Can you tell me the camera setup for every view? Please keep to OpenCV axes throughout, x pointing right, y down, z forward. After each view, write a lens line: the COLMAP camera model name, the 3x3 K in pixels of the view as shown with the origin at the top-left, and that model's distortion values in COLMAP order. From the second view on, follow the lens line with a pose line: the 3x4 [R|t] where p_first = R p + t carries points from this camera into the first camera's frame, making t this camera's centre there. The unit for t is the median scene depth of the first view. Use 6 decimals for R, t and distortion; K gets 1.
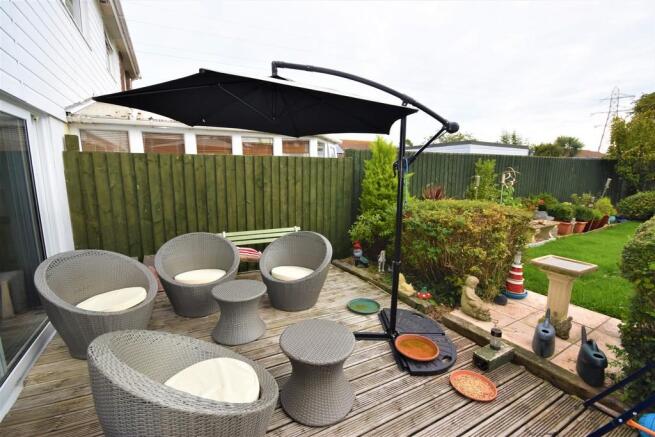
lens RADIAL K [[288.7, 0, 324.3], [0, 288.7, 216.6], [0, 0, 1]] dist [-0.008168, -0.001911]
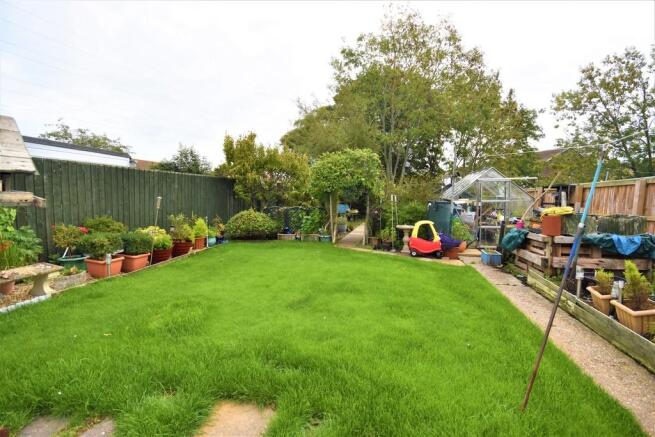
lens RADIAL K [[288.7, 0, 328.8], [0, 288.7, 219.5], [0, 0, 1]] dist [-0.008168, -0.001911]
pose [[0.653264, -0.050318, 0.755456, 0.539552], [0.089461, 0.995929, -0.011024, -0.016718], [-0.751826, 0.074786, 0.655106, 0.115249]]
